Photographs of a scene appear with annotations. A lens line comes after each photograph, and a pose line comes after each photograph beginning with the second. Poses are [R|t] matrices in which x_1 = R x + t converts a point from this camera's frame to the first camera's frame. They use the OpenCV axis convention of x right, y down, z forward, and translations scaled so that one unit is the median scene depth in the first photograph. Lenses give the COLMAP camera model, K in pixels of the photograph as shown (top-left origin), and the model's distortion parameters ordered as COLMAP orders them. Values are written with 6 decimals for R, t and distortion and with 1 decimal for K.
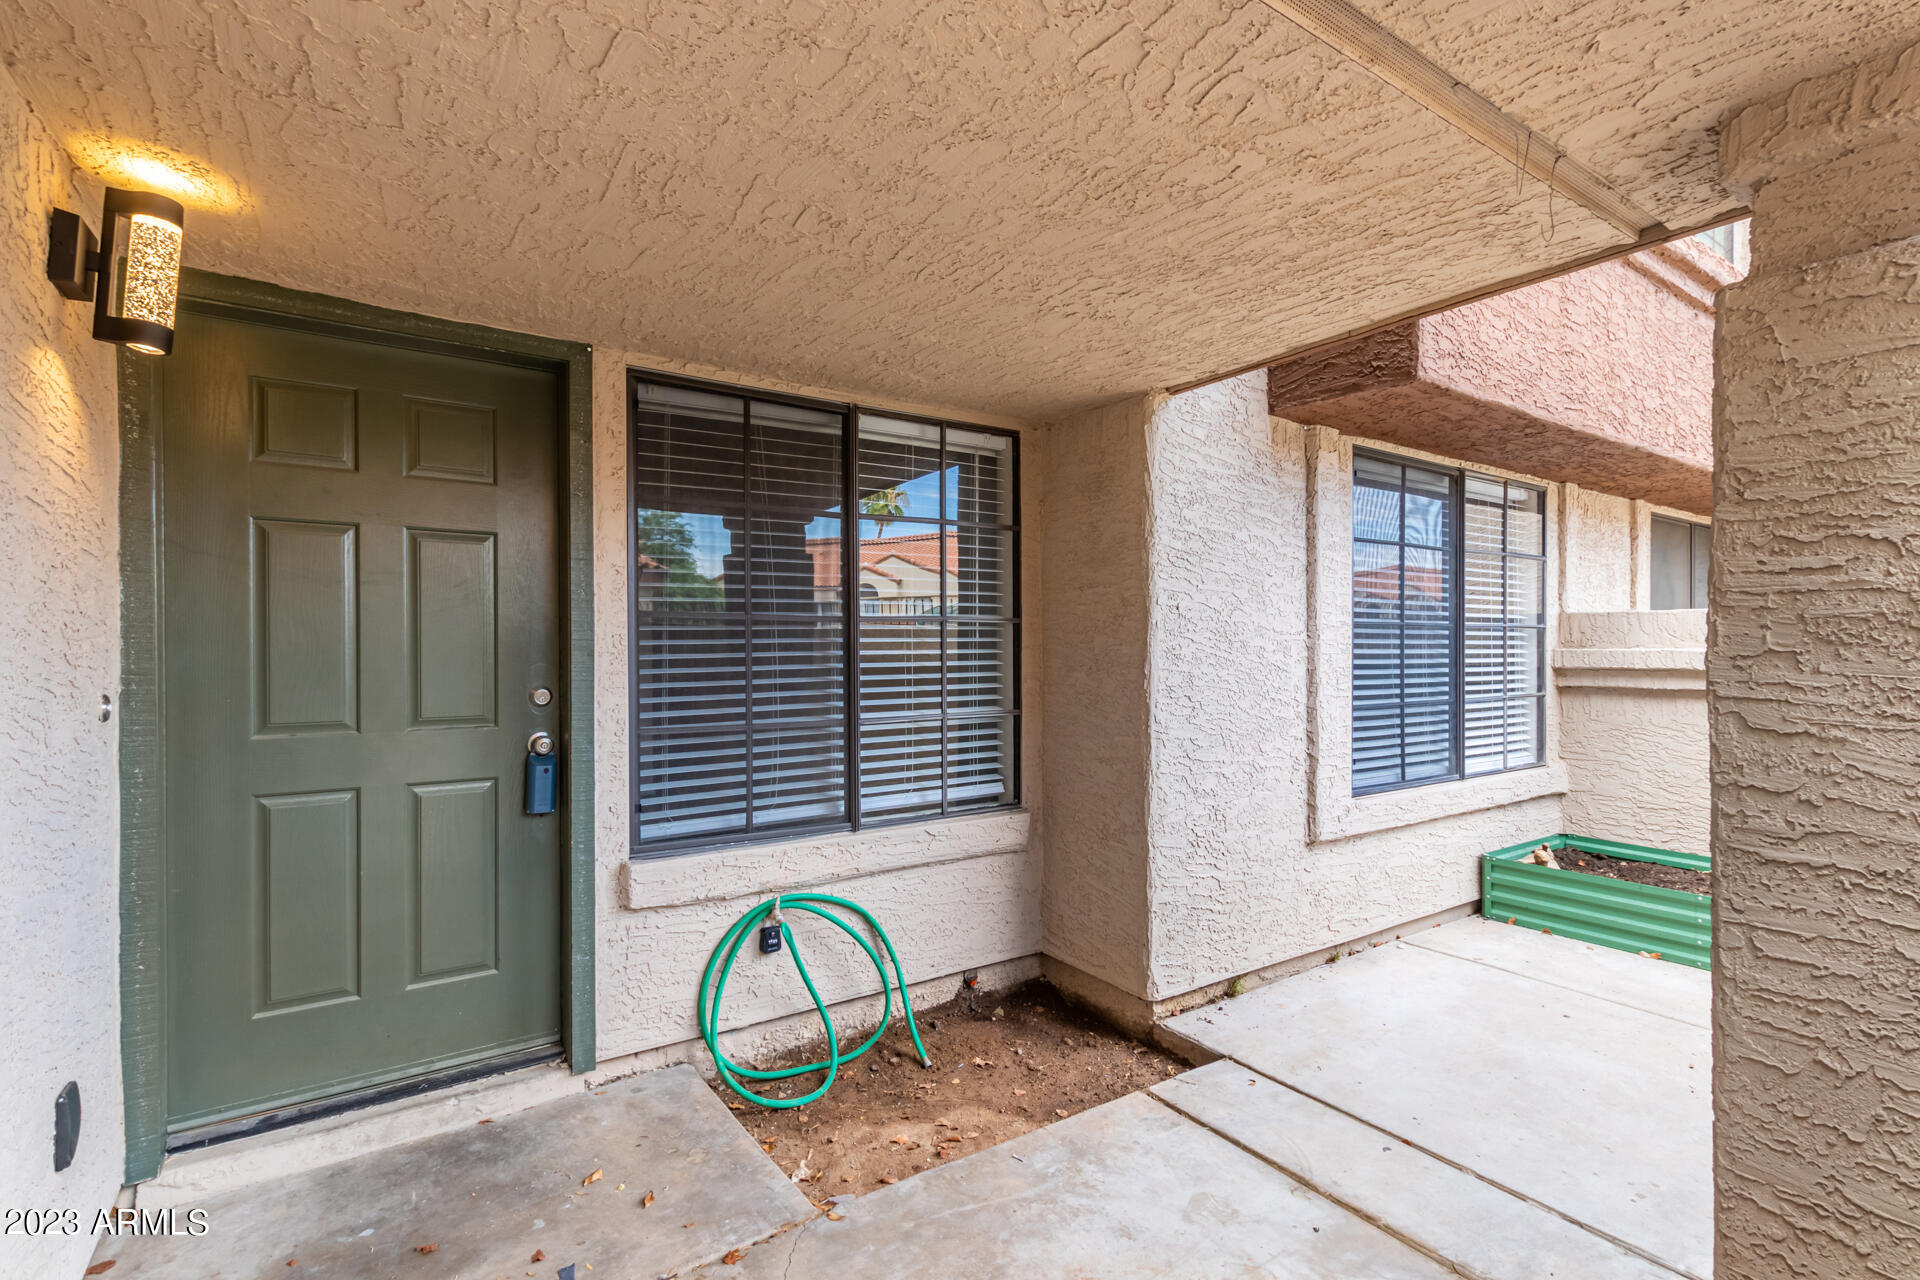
lens RADIAL K [[880.9, 0, 961.8], [0, 880.9, 647.4], [0, 0, 1]] dist [0.006728, -0.003537]
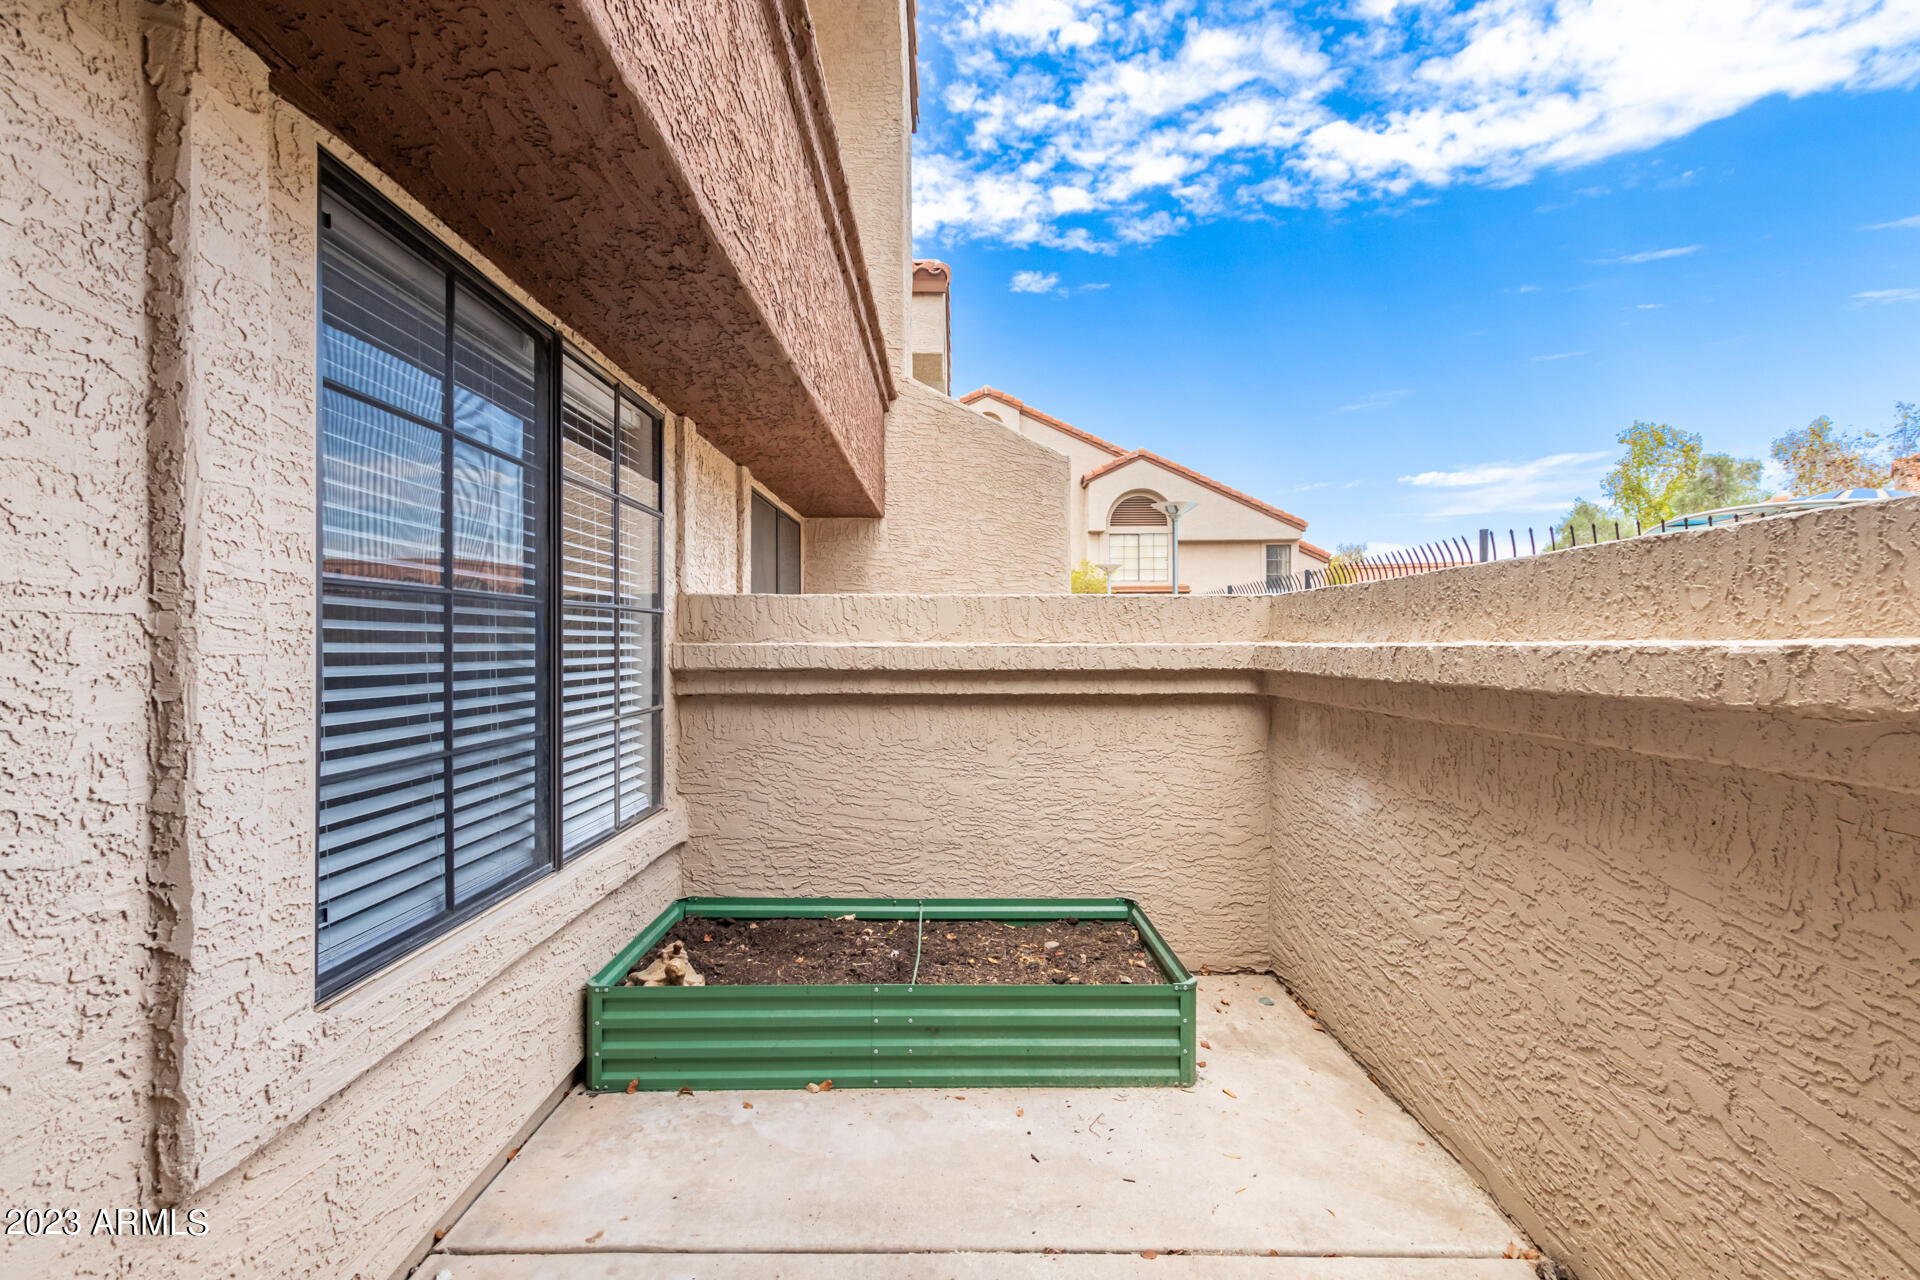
lens RADIAL K [[880.9, 0, 962.1], [0, 880.9, 644.2], [0, 0, 1]] dist [0.006728, -0.003537]
pose [[0.559413, -0.000417, 0.828889, 0.235232], [-0.000617, 0.999999, 0.000919, 0.001706], [-0.828889, -0.001026, 0.559412, 0.455012]]
